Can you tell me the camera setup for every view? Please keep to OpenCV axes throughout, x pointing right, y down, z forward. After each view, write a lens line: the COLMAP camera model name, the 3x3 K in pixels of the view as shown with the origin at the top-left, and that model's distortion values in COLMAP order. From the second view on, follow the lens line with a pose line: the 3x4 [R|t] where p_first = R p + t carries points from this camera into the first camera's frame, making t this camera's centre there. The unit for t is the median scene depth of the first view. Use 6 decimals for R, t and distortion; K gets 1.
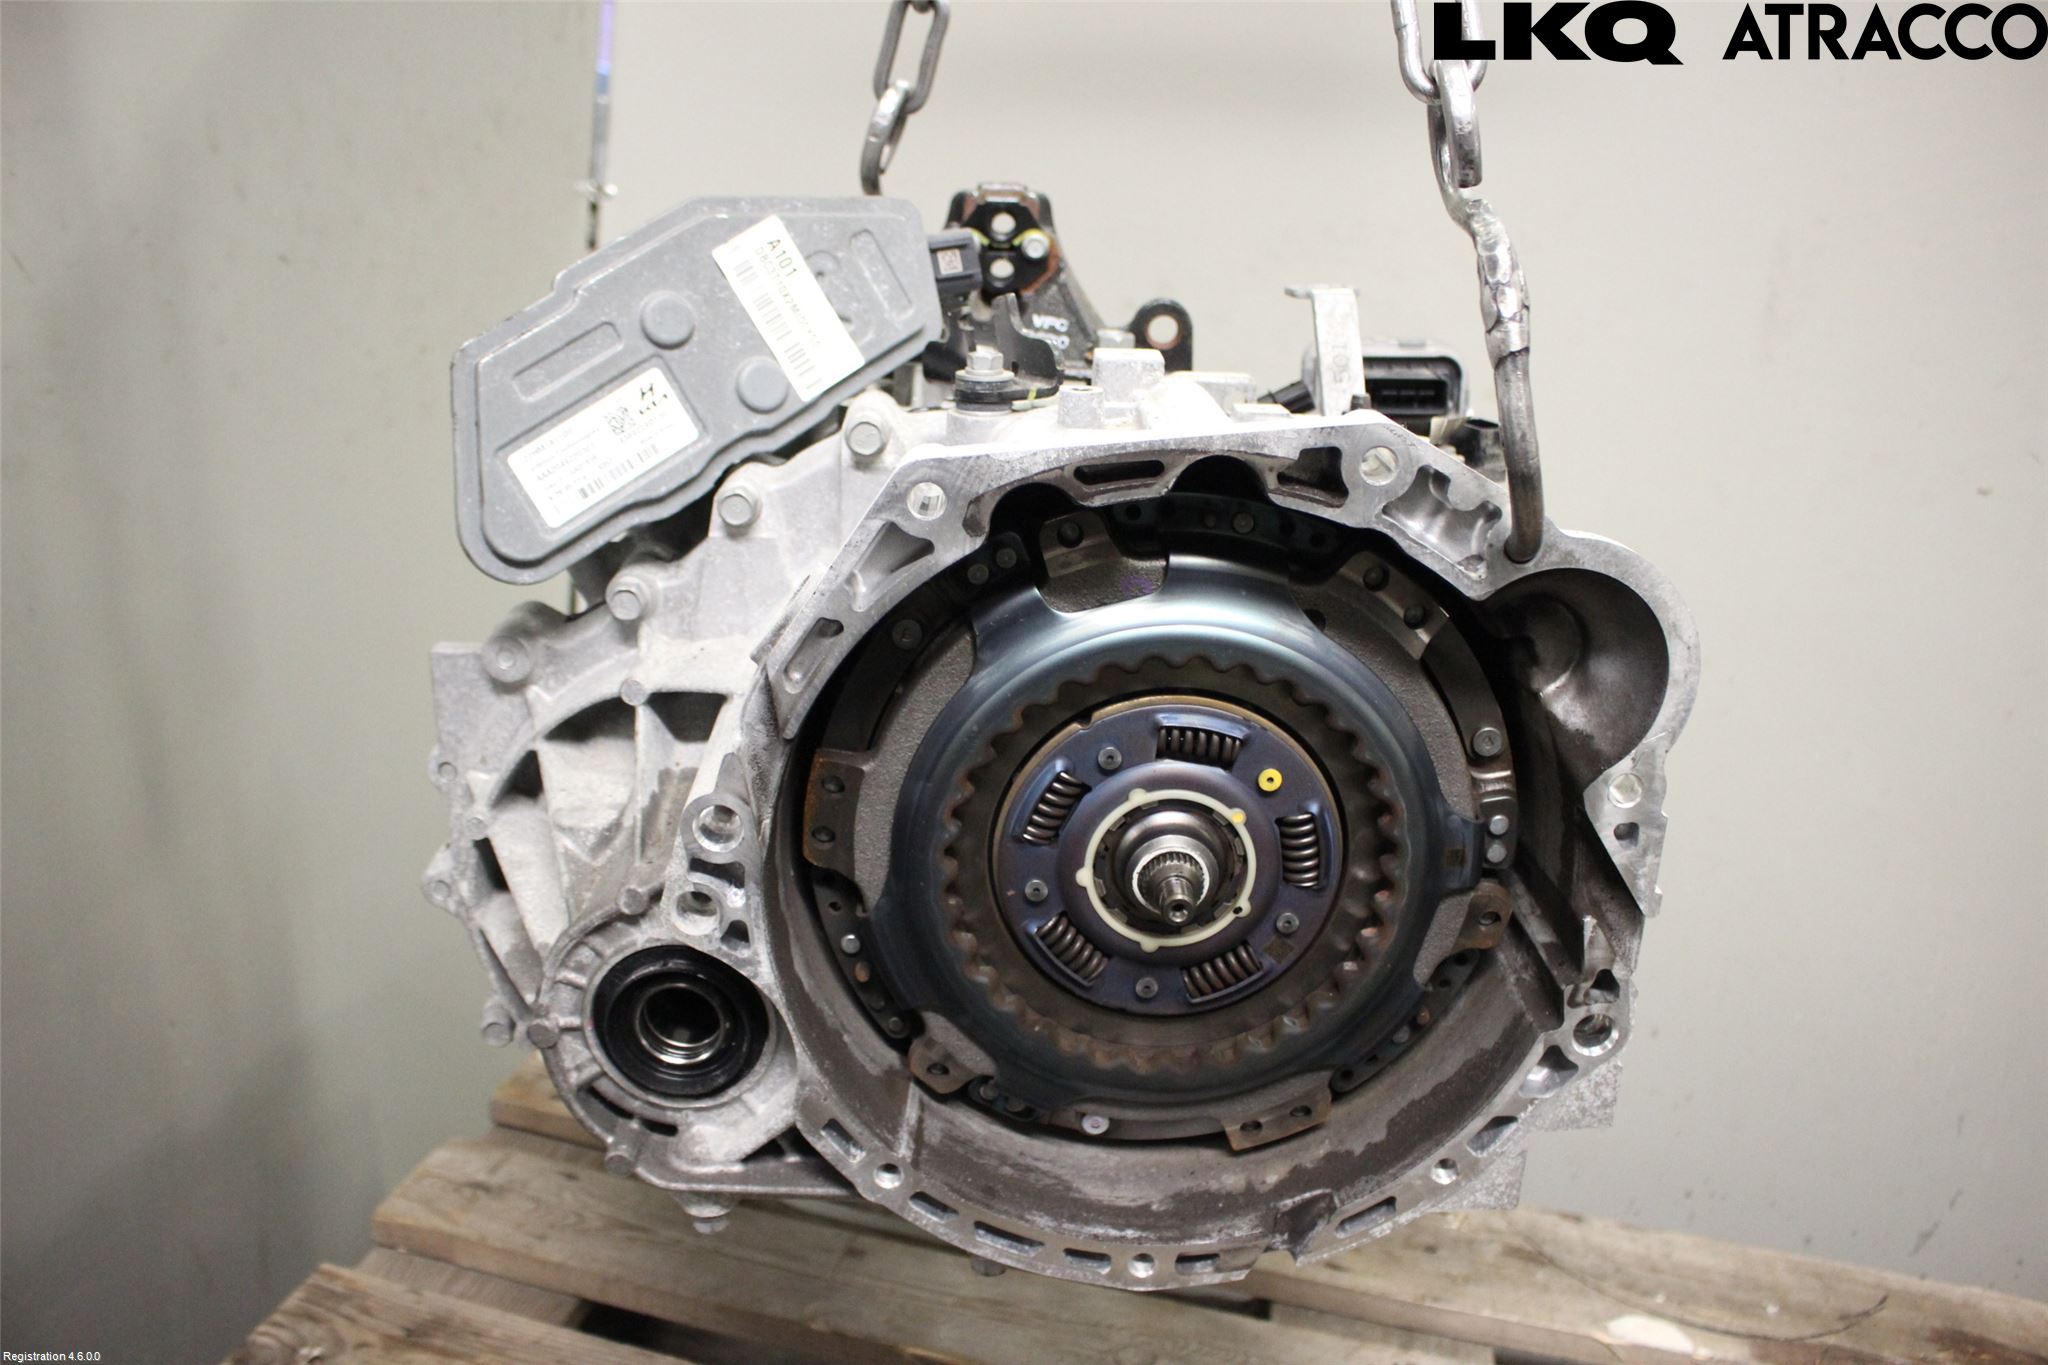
lens RADIAL K [[1634.8, 0, 1024.0], [0, 1634.8, 682.5], [0, 0, 1]] dist [-0.174612, 0.114872]
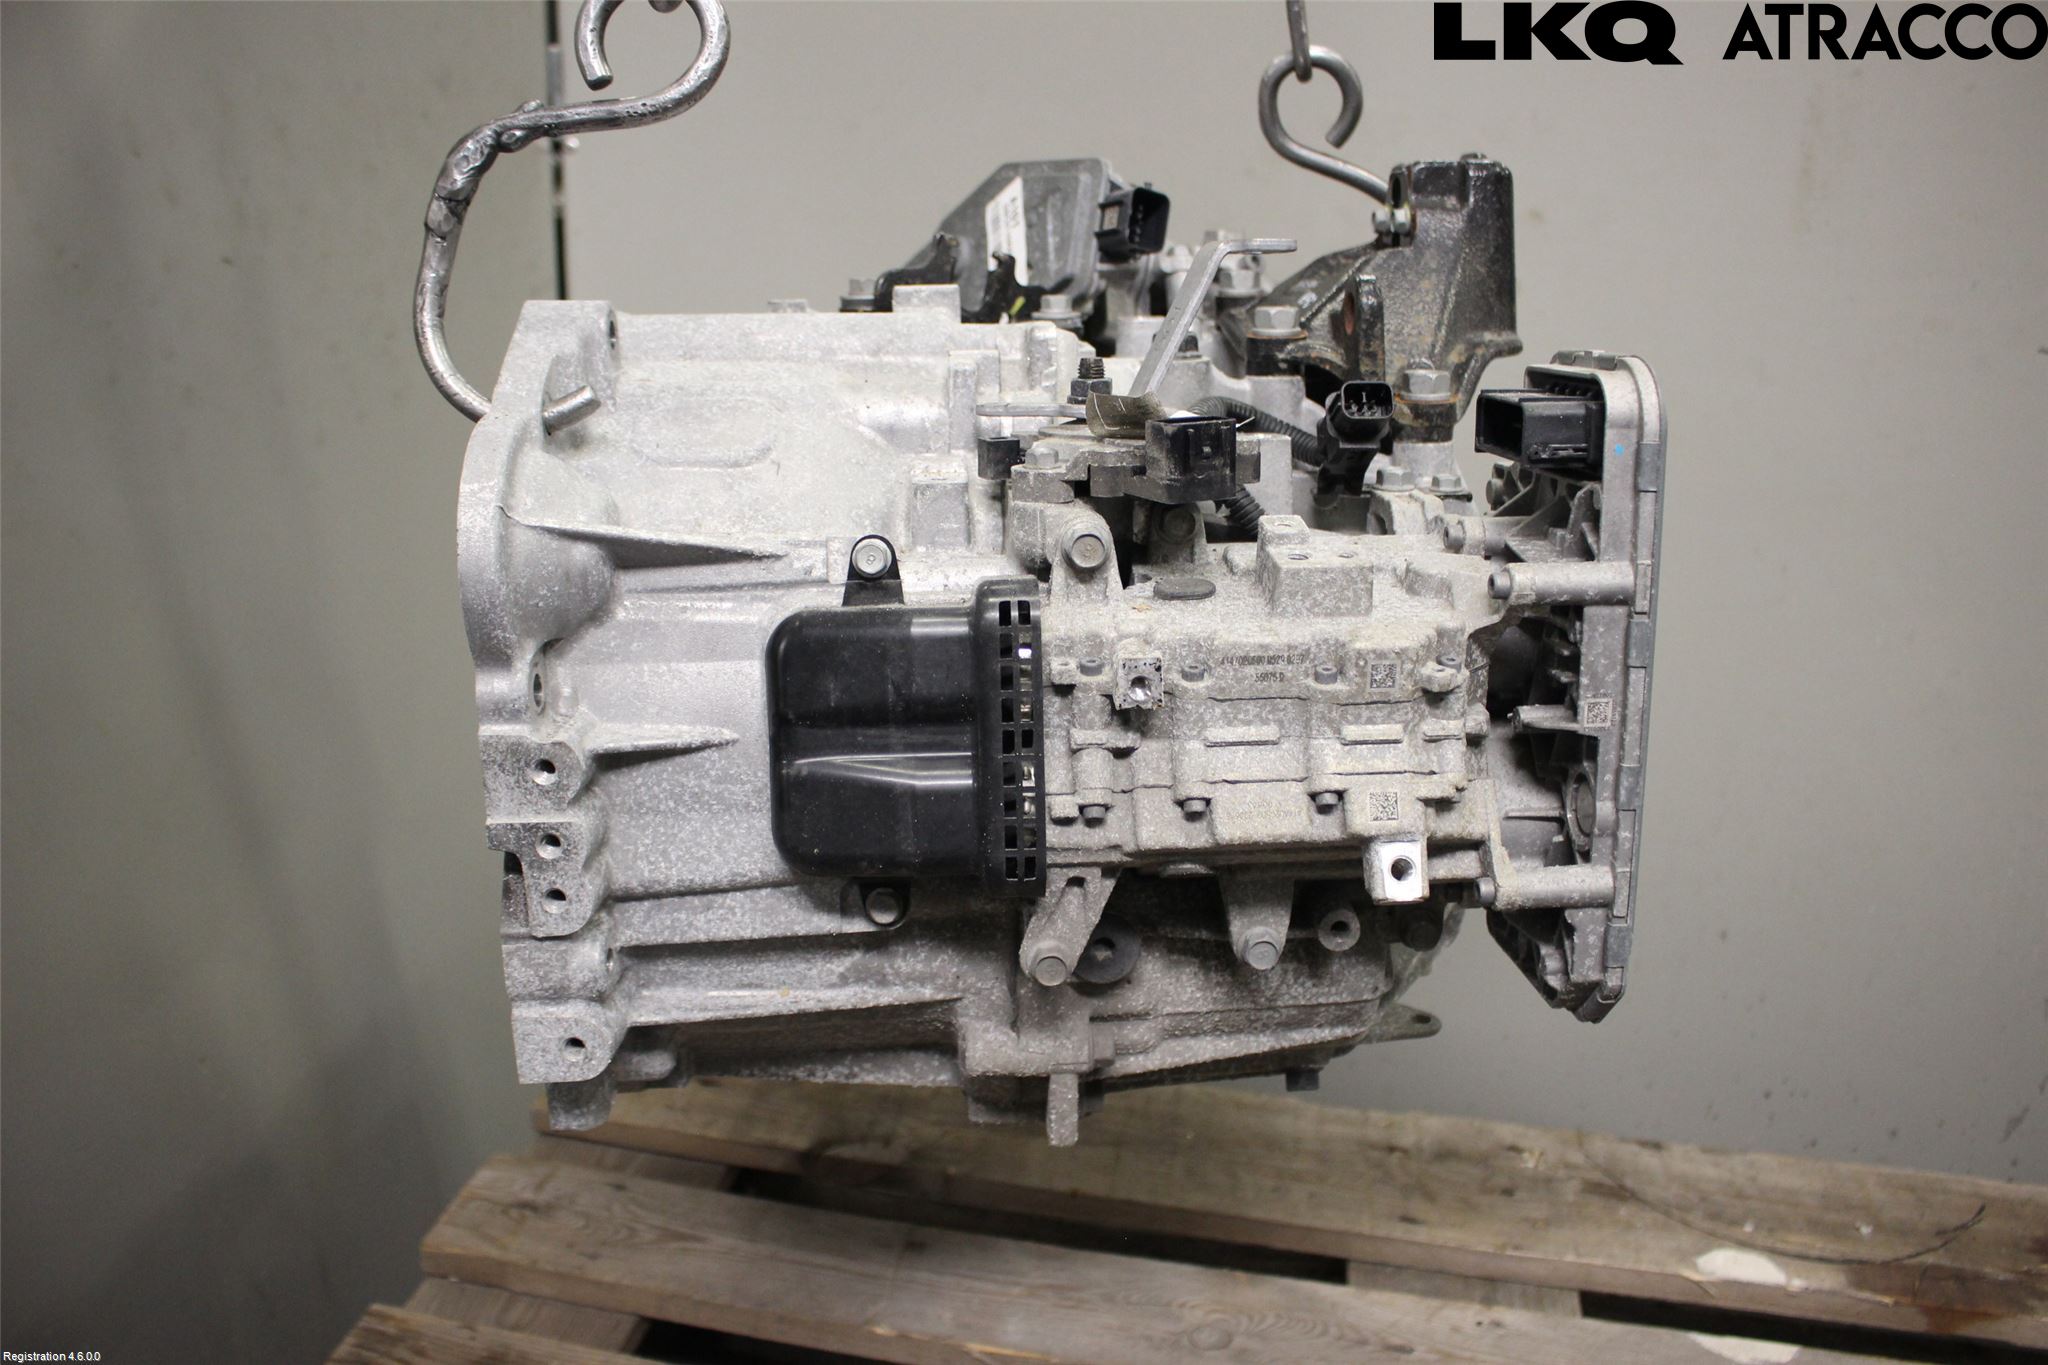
lens RADIAL K [[1634.8, 0, 1024.0], [0, 1634.8, 682.5], [0, 0, 1]] dist [-0.174612, 0.114872]
pose [[0.996447, -0.080493, -0.024795, 0.011736], [0.081977, 0.994437, 0.066148, -0.042209], [0.019333, -0.067946, 0.997502, 0.052746]]
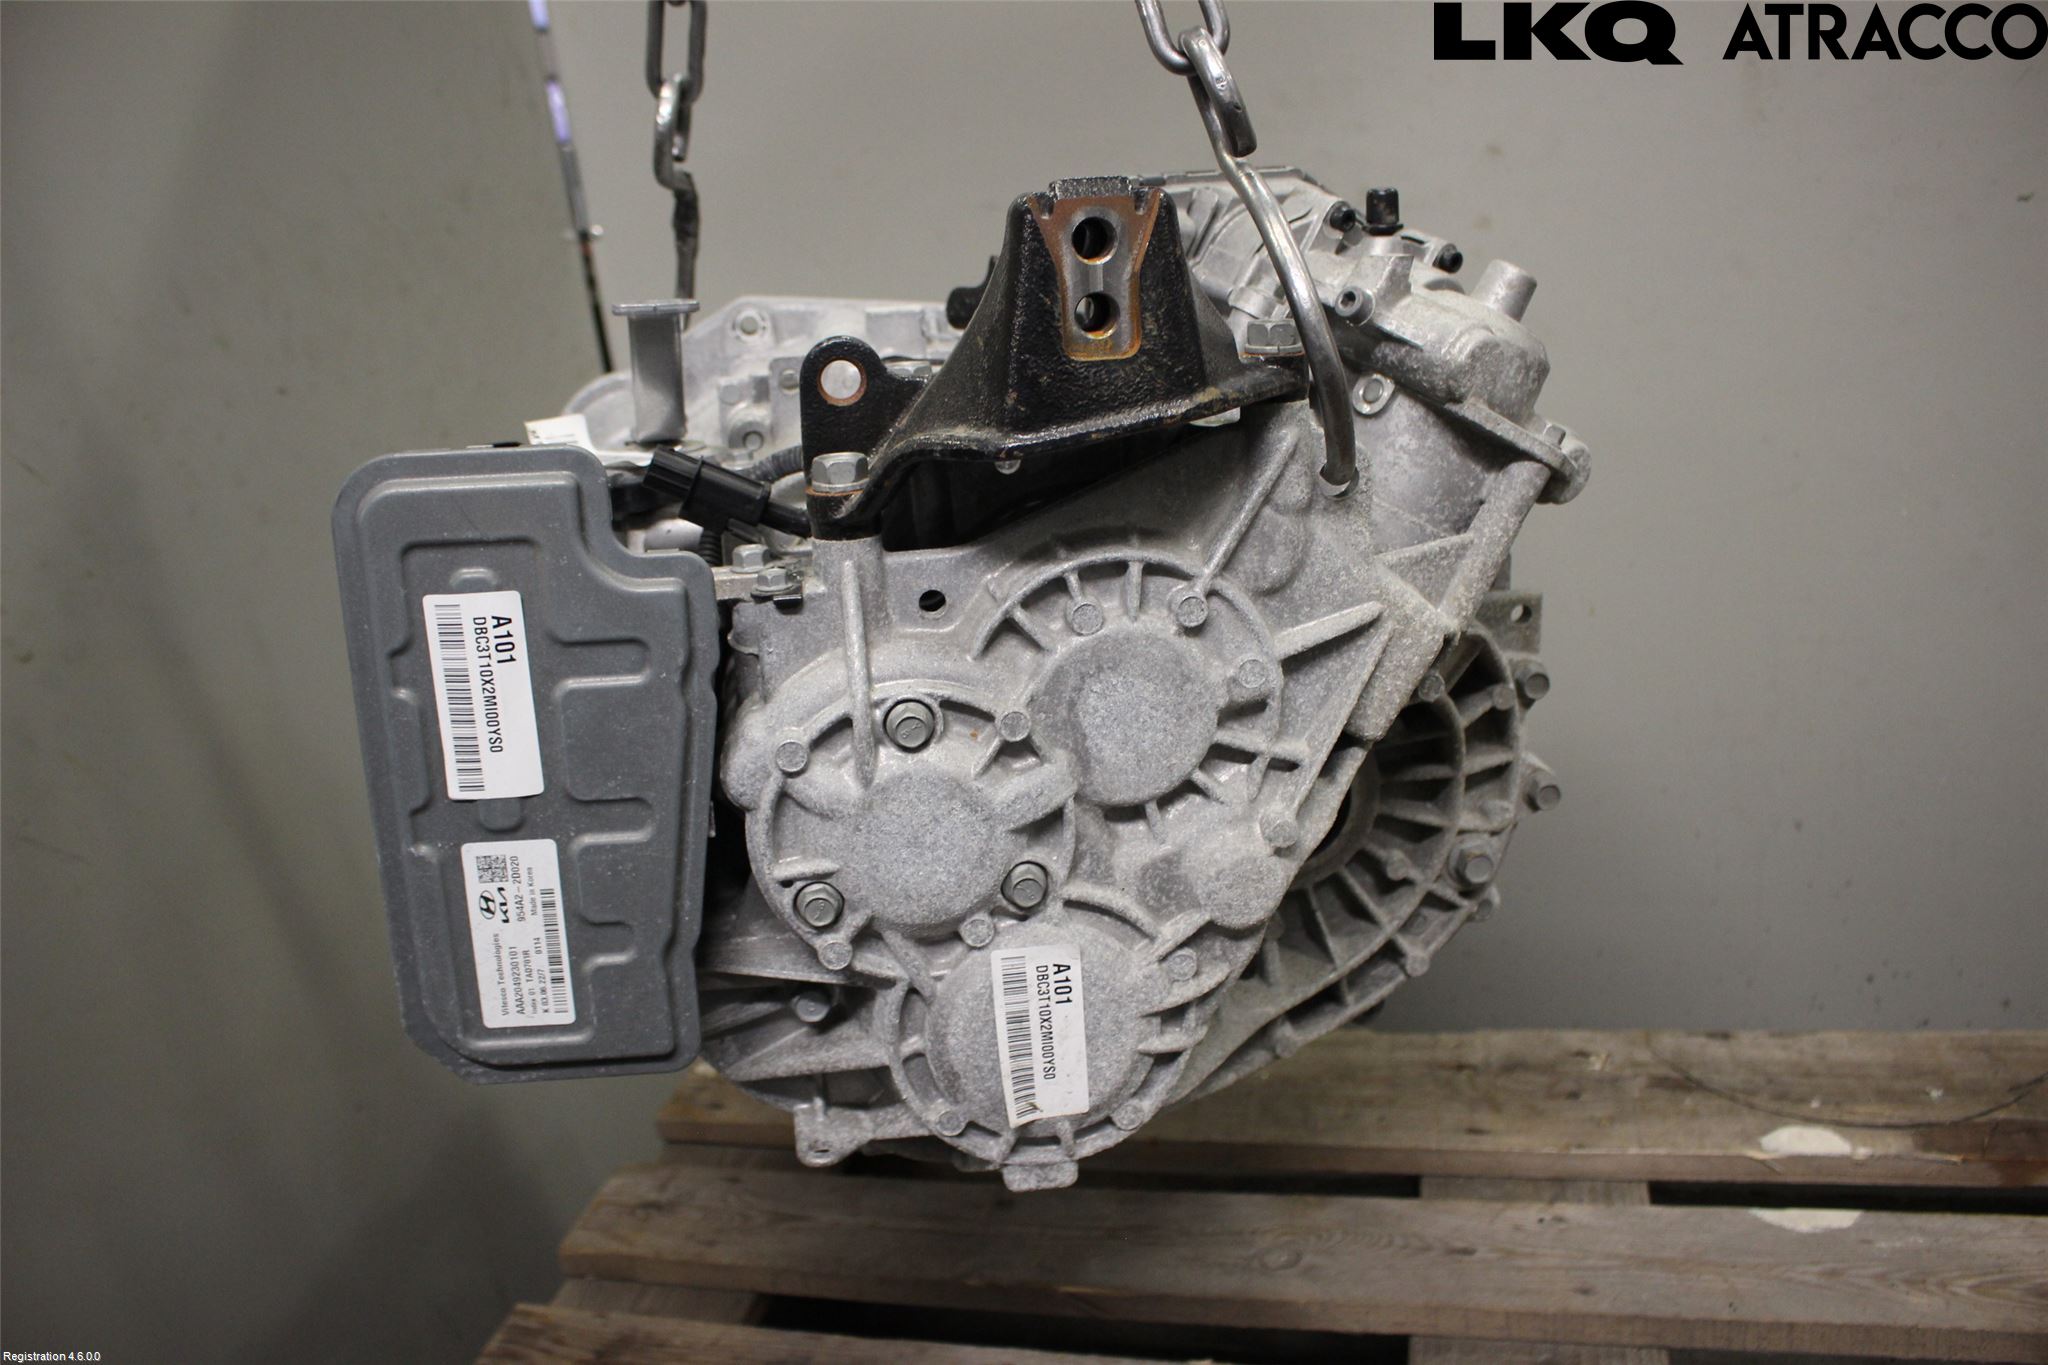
lens RADIAL K [[1634.8, 0, 1024.0], [0, 1634.8, 682.5], [0, 0, 1]] dist [-0.174612, 0.114872]
pose [[0.968357, -0.214065, -0.128302, 0.111073], [0.221316, 0.974162, 0.045039, -0.016681], [0.115346, -0.072009, 0.990712, -0.007247]]
